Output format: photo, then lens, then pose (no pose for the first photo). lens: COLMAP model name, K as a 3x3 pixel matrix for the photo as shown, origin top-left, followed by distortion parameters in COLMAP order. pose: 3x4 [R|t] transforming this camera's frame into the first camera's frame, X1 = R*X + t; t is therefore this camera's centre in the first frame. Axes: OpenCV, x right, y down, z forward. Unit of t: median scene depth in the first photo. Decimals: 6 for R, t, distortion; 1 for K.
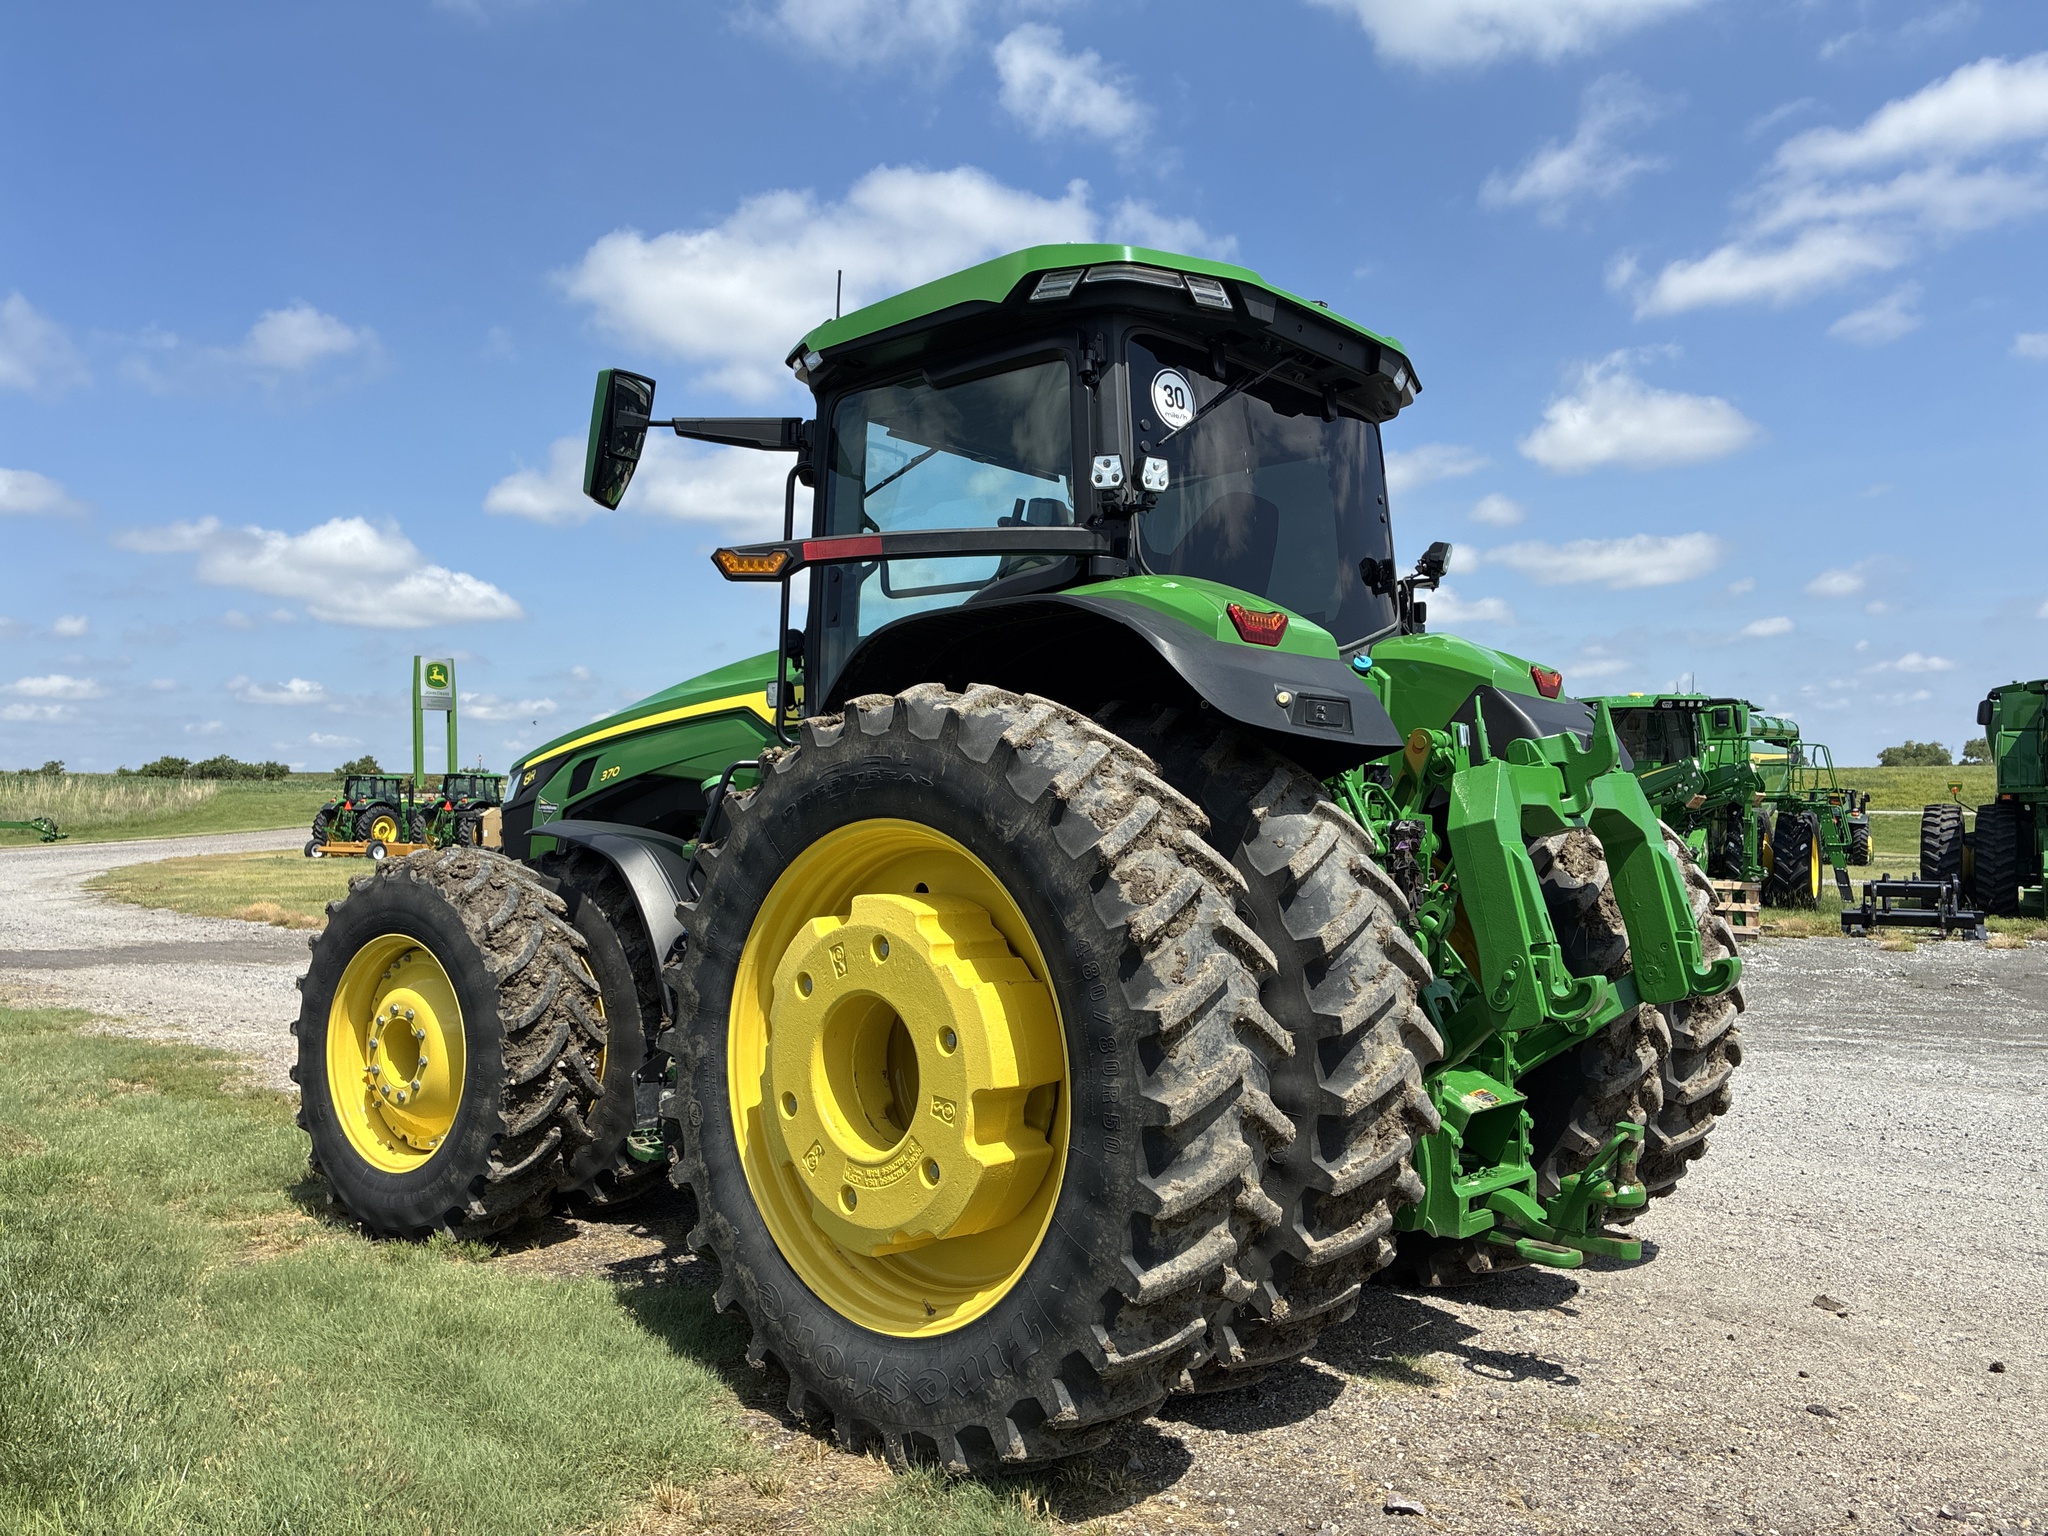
lens RADIAL K [[1552.4, 0, 1050.2], [0, 1552.4, 716.9], [0, 0, 1]] dist [0.035133, -0.047558]
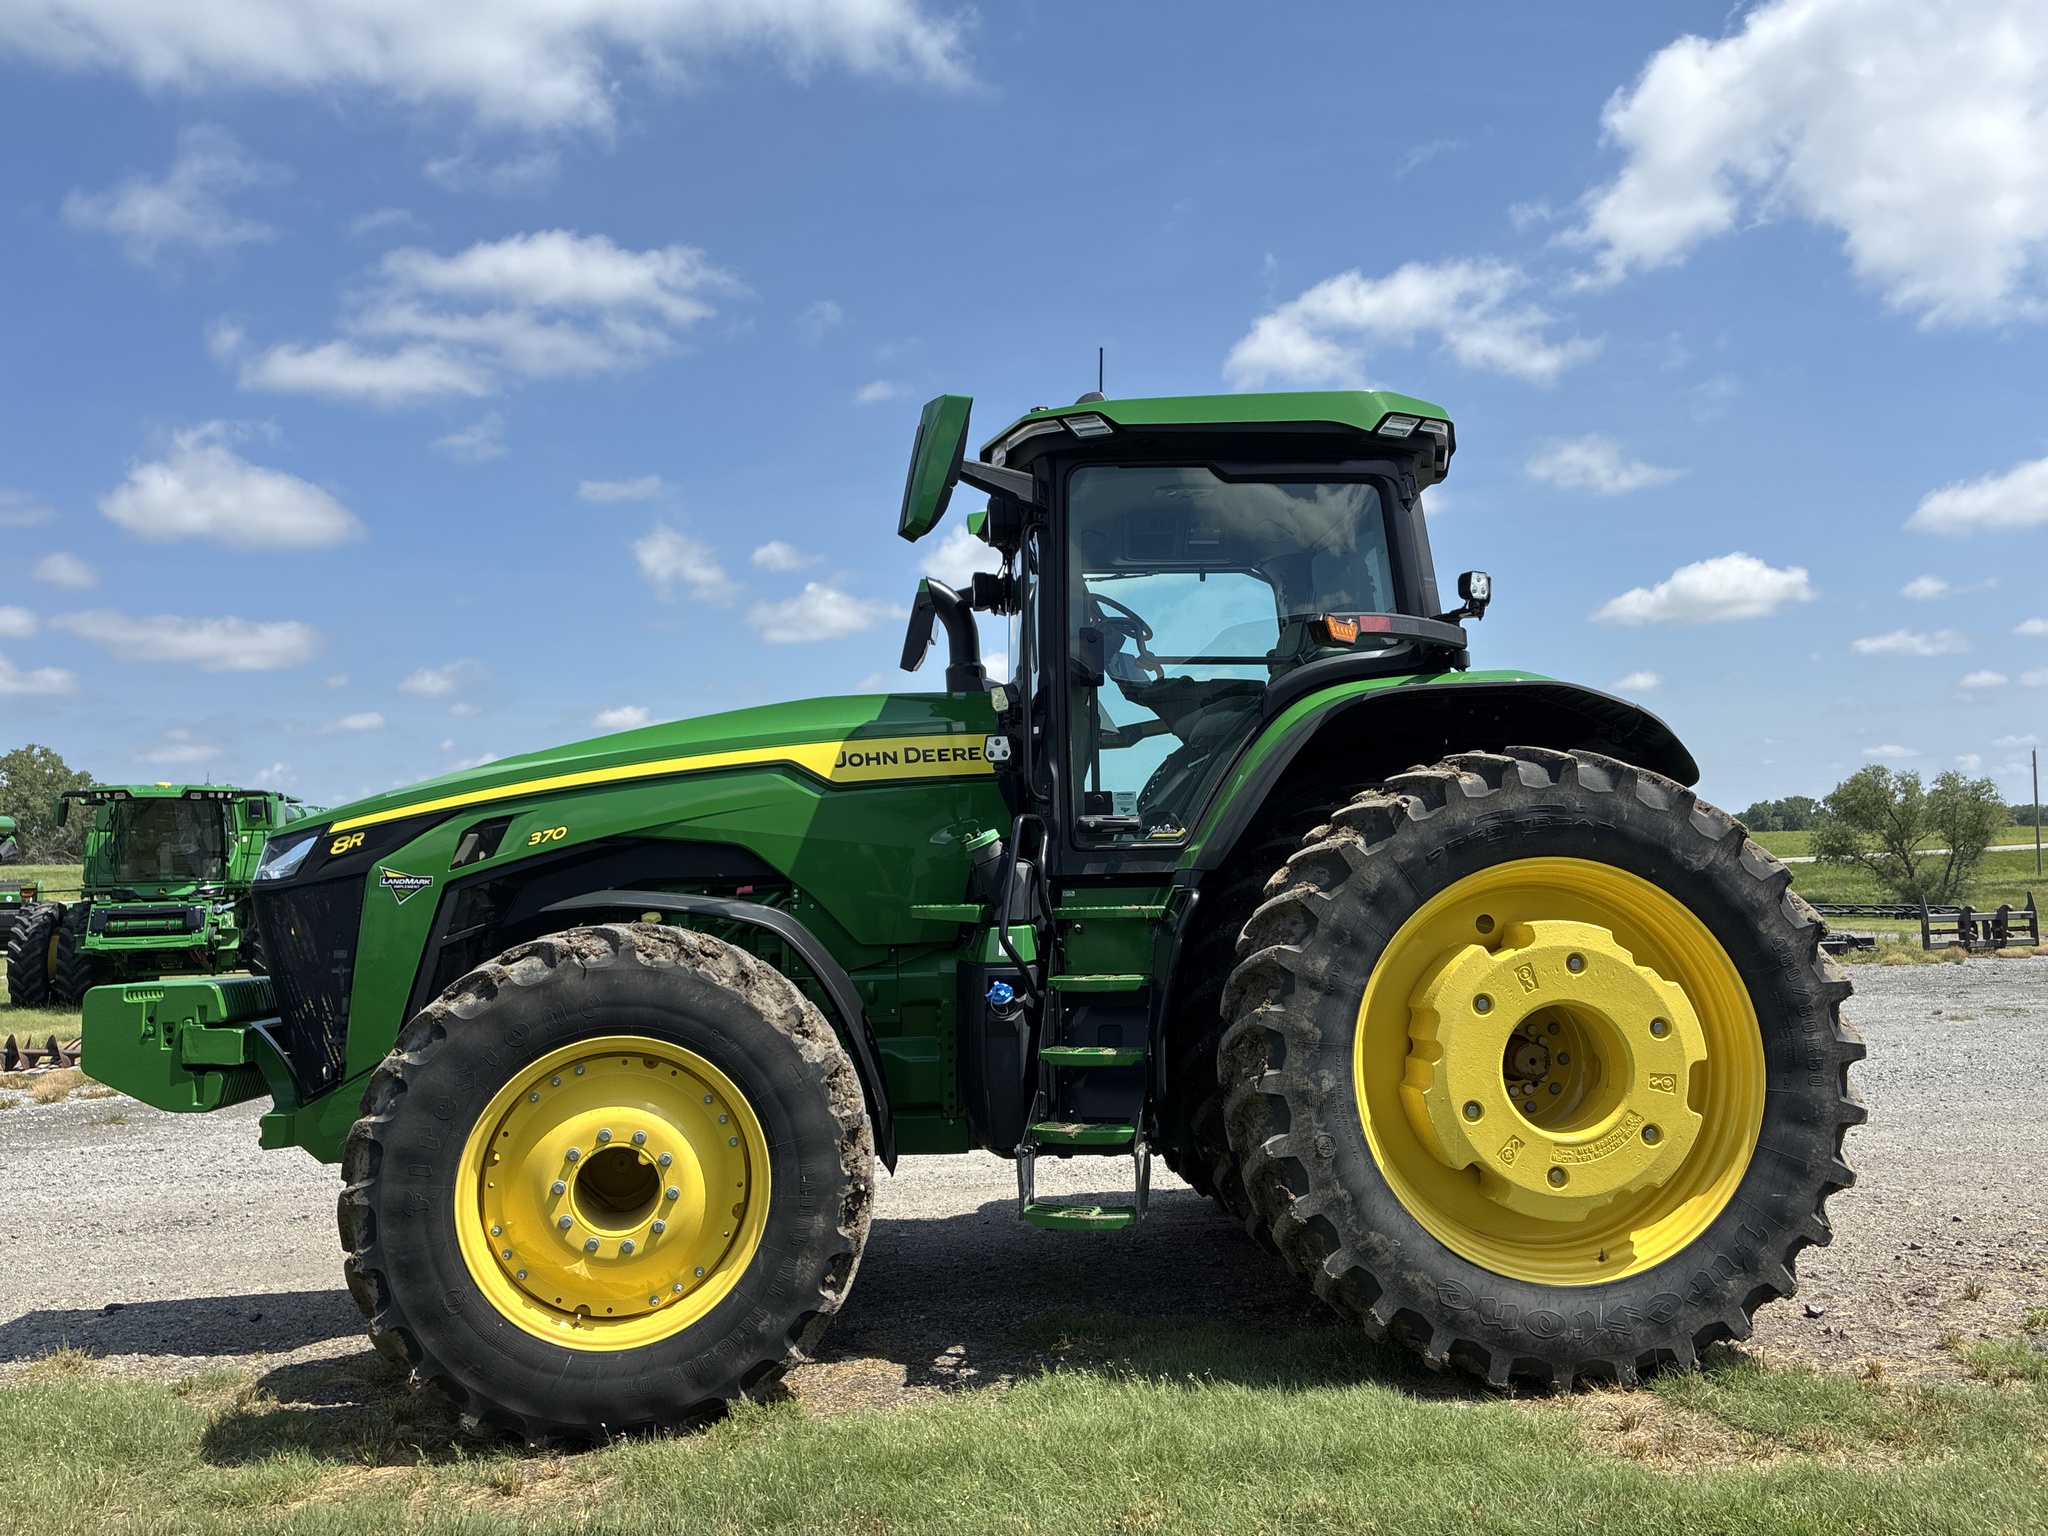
lens RADIAL K [[1552.4, 0, 1032.0], [0, 1552.4, 751.2], [0, 0, 1]] dist [0.035133, -0.047558]
pose [[0.669309, 0.043714, 0.741697, -1.150985], [-0.016177, 0.998888, -0.044275, 0.039656], [-0.742808, 0.017635, 0.669273, 0.444197]]
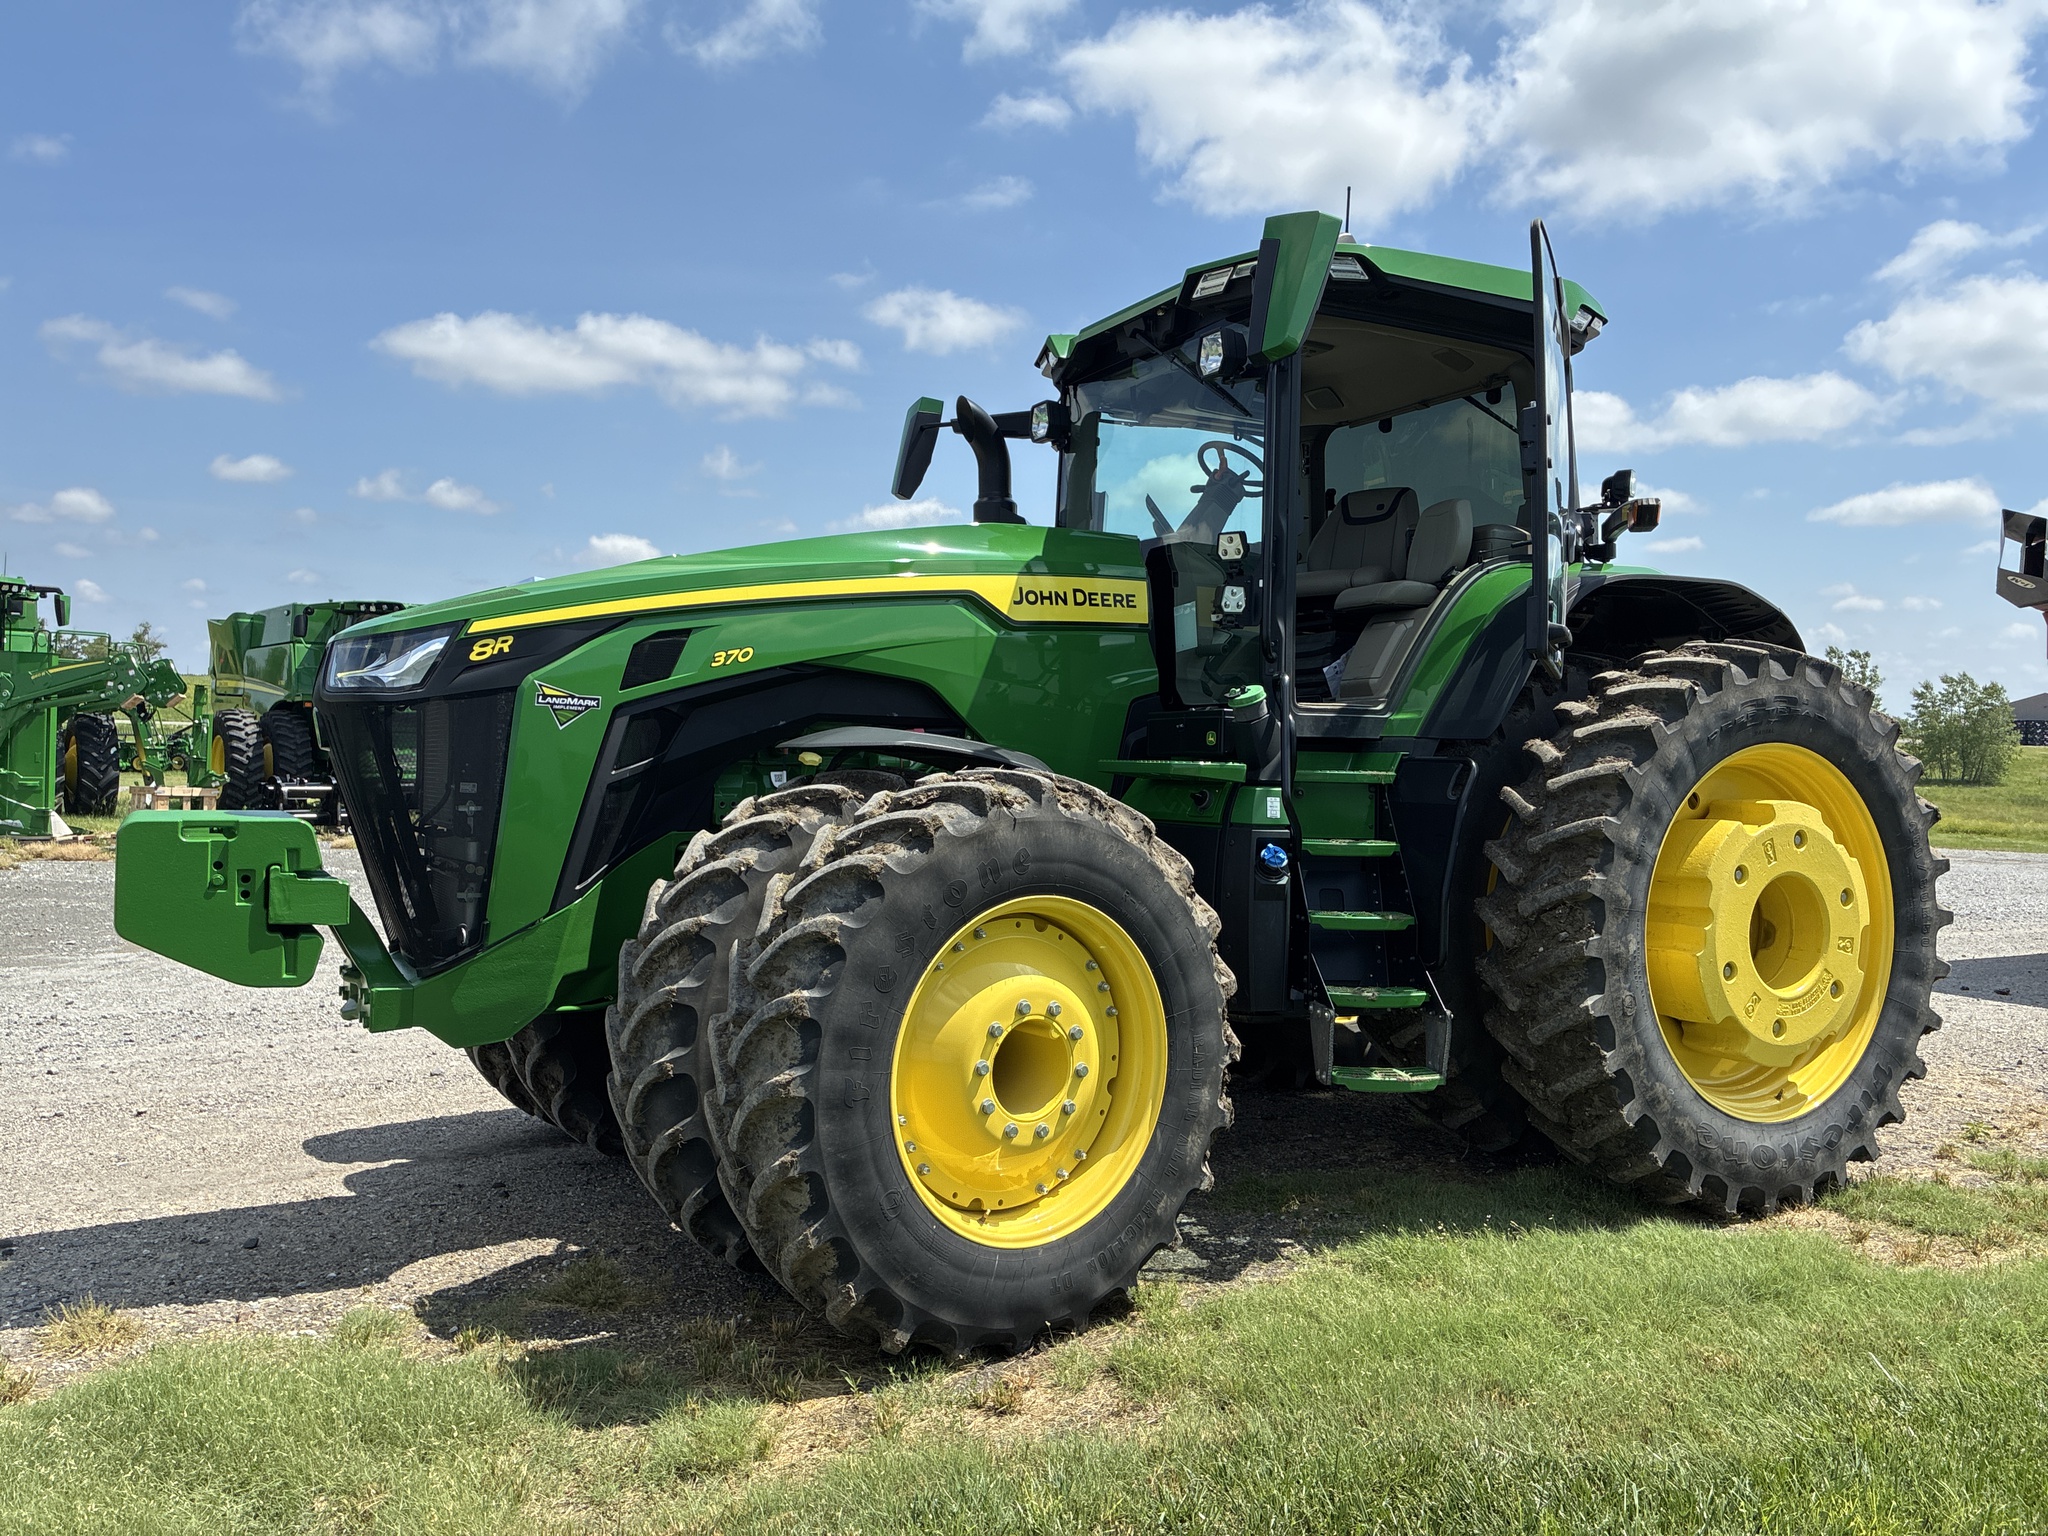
lens RADIAL K [[1552.4, 0, 1038.6], [0, 1552.4, 732.7], [0, 0, 1]] dist [0.035133, -0.047558]
pose [[0.317290, 0.010281, 0.948273, -1.419866], [-0.079962, 0.996670, 0.015949, 0.077900], [-0.944951, -0.080887, 0.317055, 1.065744]]
